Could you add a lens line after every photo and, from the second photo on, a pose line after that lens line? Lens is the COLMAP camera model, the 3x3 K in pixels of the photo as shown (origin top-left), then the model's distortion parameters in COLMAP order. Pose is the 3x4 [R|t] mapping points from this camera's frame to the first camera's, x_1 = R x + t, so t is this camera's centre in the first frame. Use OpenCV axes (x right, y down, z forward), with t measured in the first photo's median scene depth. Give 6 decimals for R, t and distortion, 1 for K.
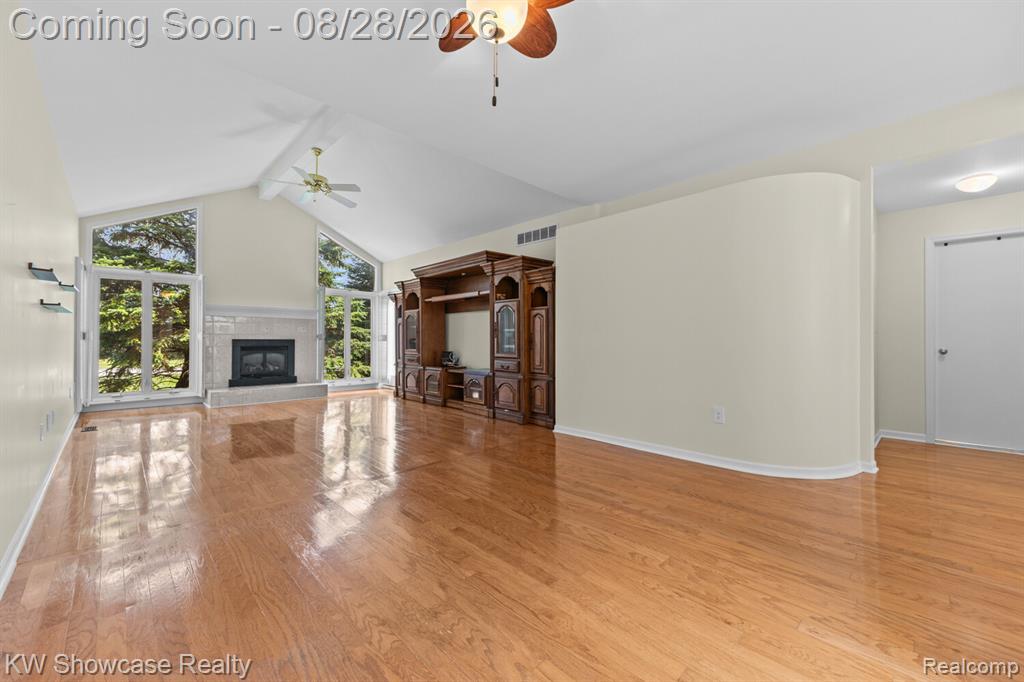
lens RADIAL K [[412.0, 0, 517.7], [0, 412.0, 337.7], [0, 0, 1]] dist [0.009729, -0.001327]
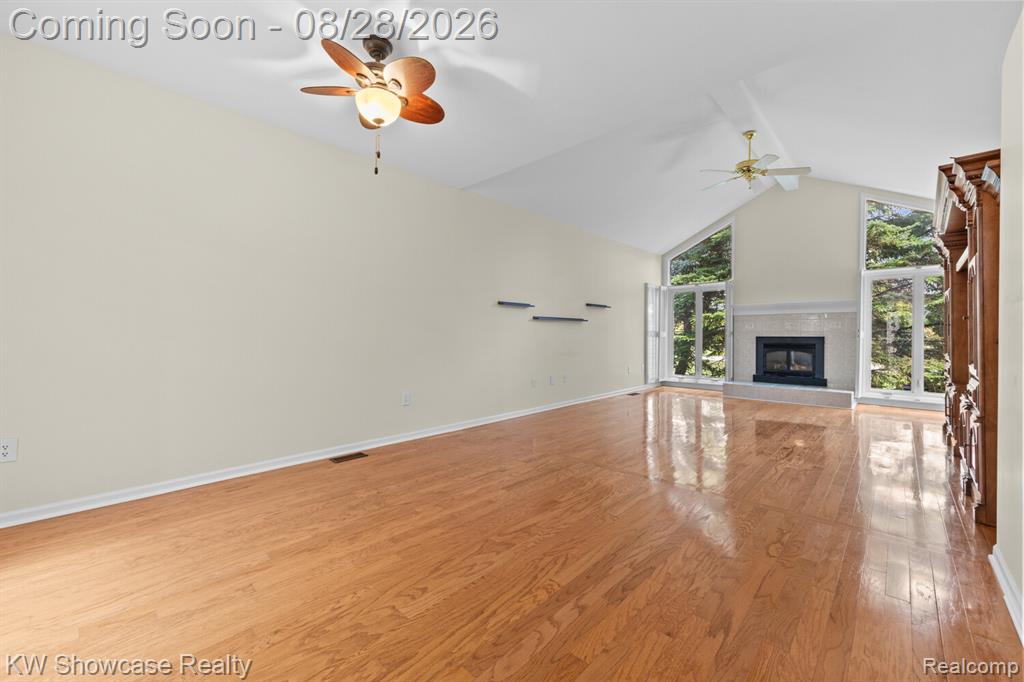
lens RADIAL K [[412.0, 0, 514.7], [0, 412.0, 338.9], [0, 0, 1]] dist [0.009729, -0.001327]
pose [[0.030879, 0.007356, -0.999496, 0.878631], [0.001371, 0.999972, 0.007402, 0.002015], [0.999522, -0.001598, 0.030868, 0.904348]]
